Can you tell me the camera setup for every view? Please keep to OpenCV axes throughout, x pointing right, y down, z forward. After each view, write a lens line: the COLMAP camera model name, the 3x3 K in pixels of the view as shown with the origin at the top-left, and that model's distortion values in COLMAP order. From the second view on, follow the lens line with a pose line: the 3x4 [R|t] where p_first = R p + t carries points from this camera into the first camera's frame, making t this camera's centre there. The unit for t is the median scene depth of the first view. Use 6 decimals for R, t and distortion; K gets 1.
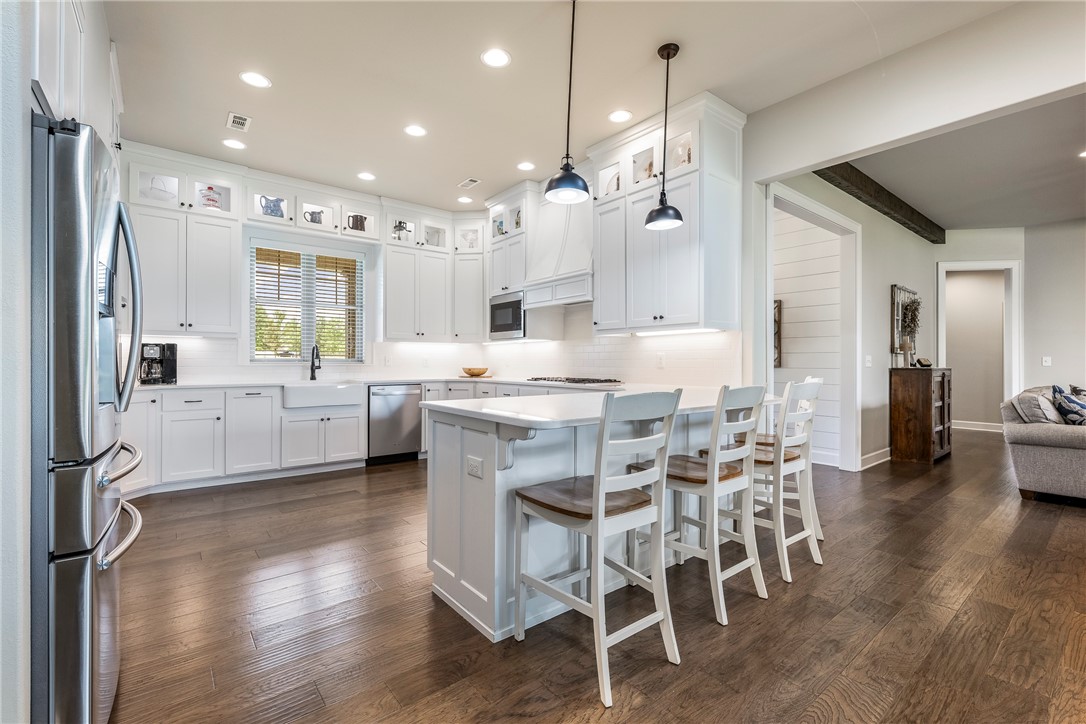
lens RADIAL K [[478.2, 0, 542.6], [0, 478.2, 361.4], [0, 0, 1]] dist [-0.004965, 0.001028]
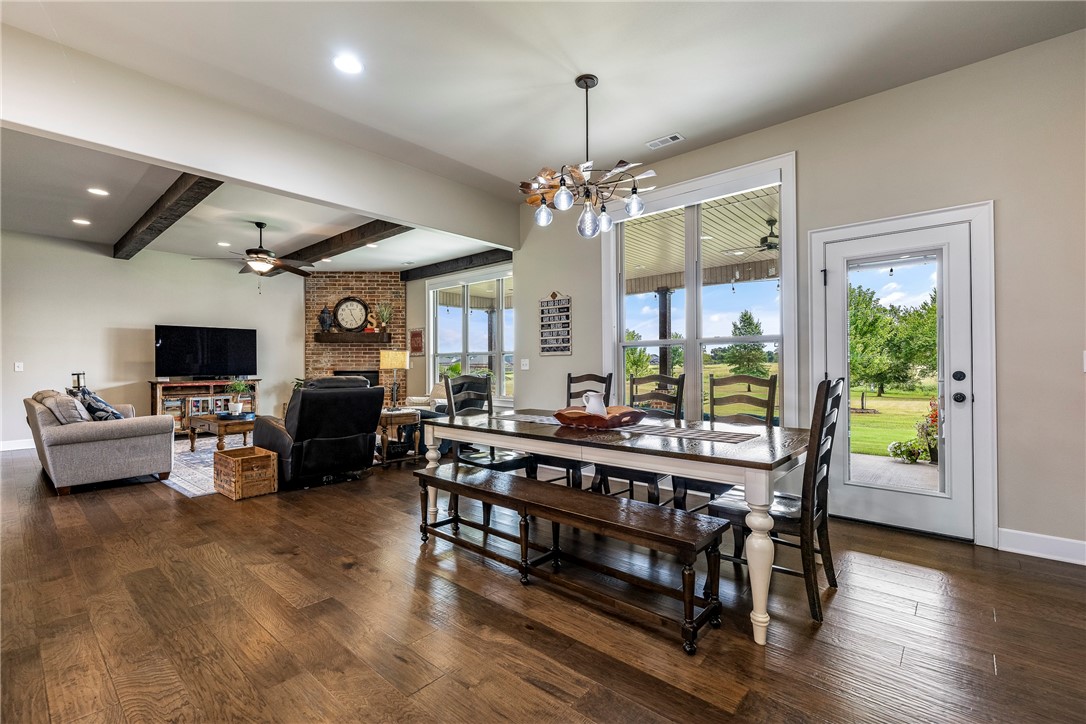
lens RADIAL K [[478.2, 0, 544.4], [0, 478.2, 364.5], [0, 0, 1]] dist [-0.004965, 0.001028]
pose [[-0.174132, 0.000279, 0.984722, -0.213008], [0.005995, 0.999982, 0.000777, 0.000292], [-0.984704, 0.006039, -0.174130, 0.113041]]
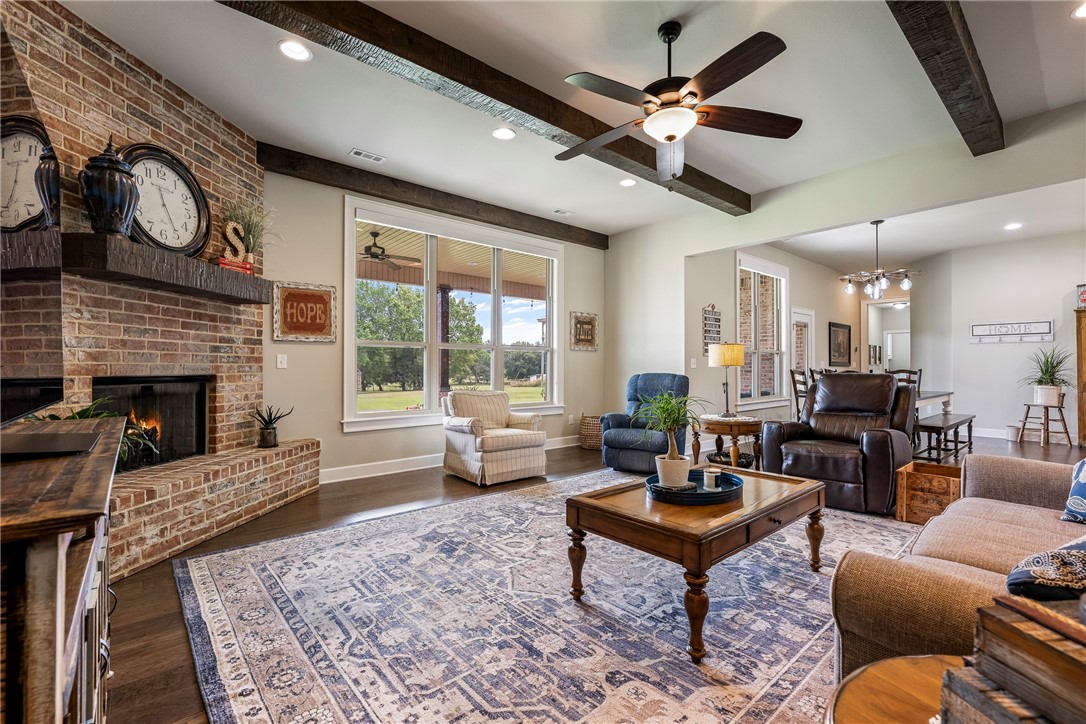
lens RADIAL K [[469.0, 0, 539.6], [0, 469.0, 362.0], [0, 0, 1]] dist [-0.002180, 0.000573]
pose [[-0.999698, -0.000946, -0.024571, 1.604883], [-0.000692, 0.999947, -0.010312, 0.011782], [0.024580, -0.010292, -0.999645, 1.352208]]
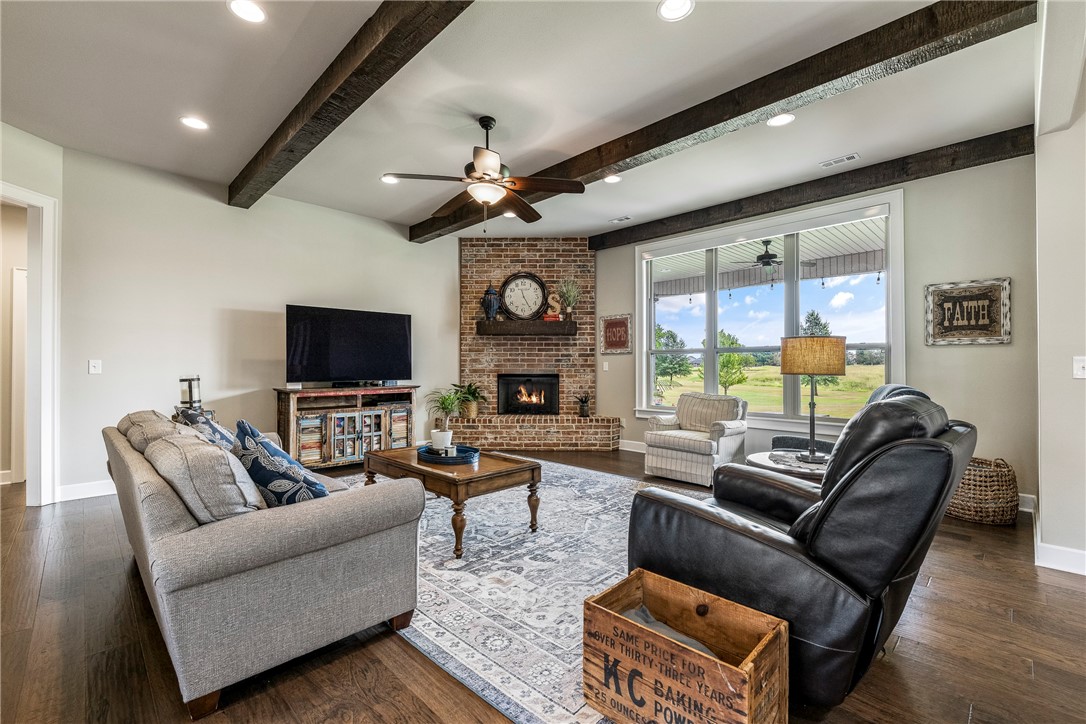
lens RADIAL K [[469.0, 0, 543.0], [0, 469.0, 363.3], [0, 0, 1]] dist [-0.002180, 0.000573]
pose [[-0.101435, 0.005191, 0.994829, 0.562787], [0.000968, 0.999986, -0.005120, -0.002235], [-0.994842, 0.000444, -0.101439, 0.712113]]
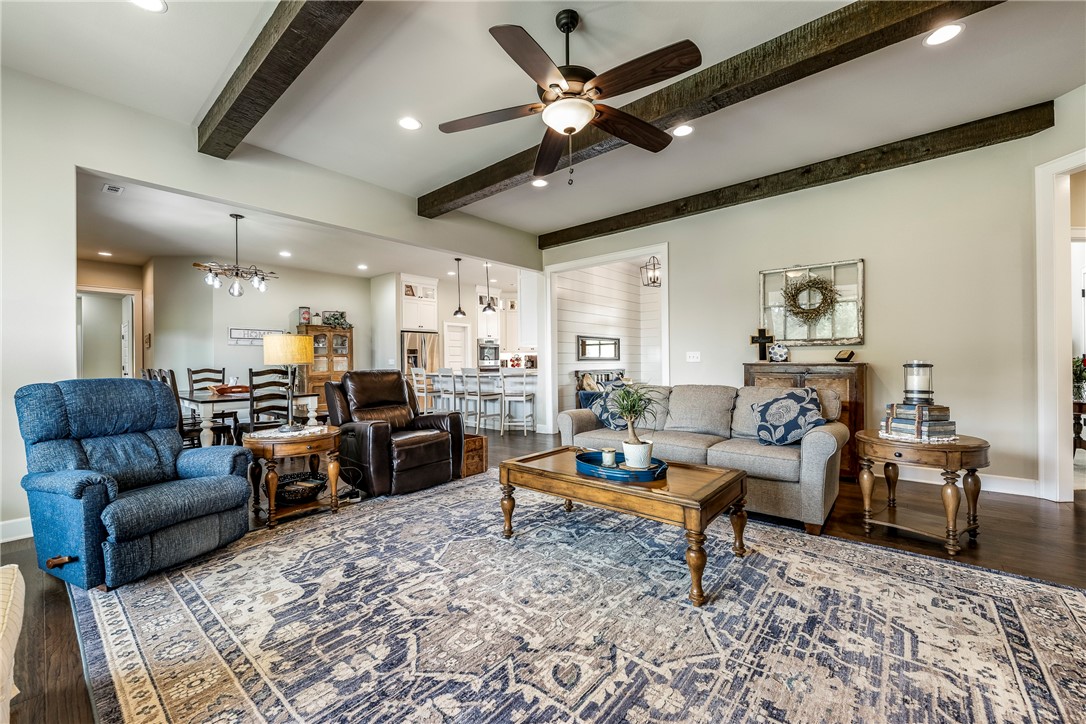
lens RADIAL K [[434.7, 0, 542.2], [0, 434.7, 362.8], [0, 0, 1]] dist [-0.001598, 0.000268]
pose [[0.180642, -0.002254, -0.983546, 1.974339], [0.010027, 0.999950, -0.000450, 0.012366], [0.983498, -0.009781, 0.180655, 0.584606]]
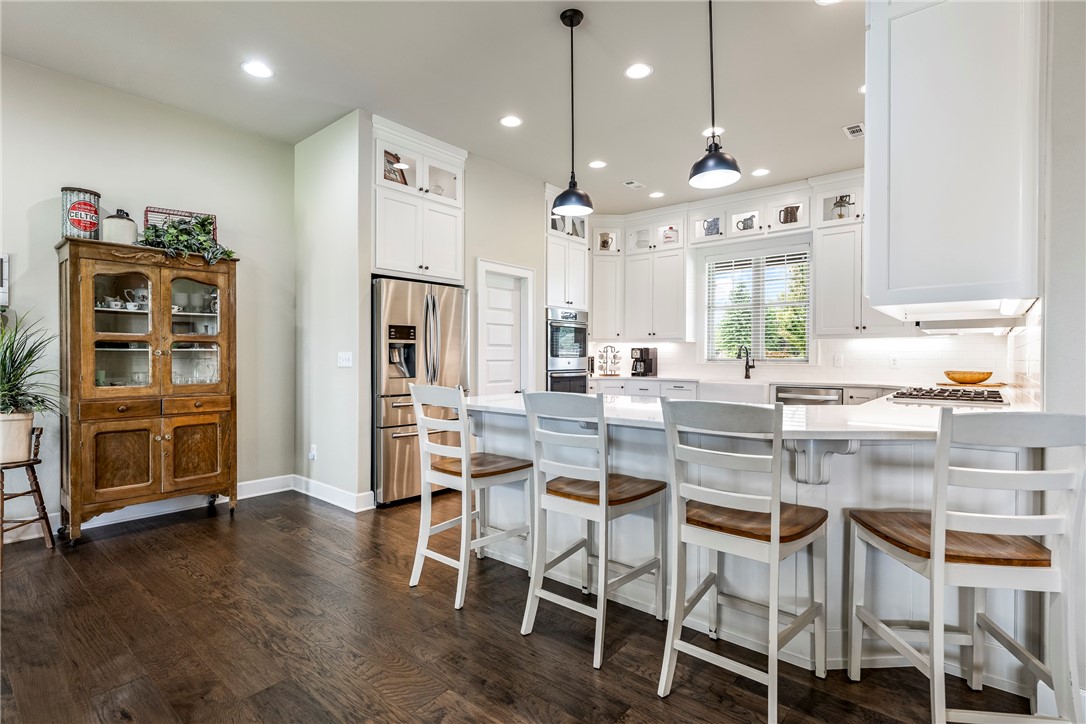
lens RADIAL K [[522.6, 0, 537.3], [0, 522.6, 363.1], [0, 0, 1]] dist [-0.002354, 0.000765]
pose [[0.186245, 0.006606, -0.982481, 0.693296], [-0.002911, 0.999977, 0.006172, -0.000665], [0.982499, 0.001710, 0.186260, 0.402514]]
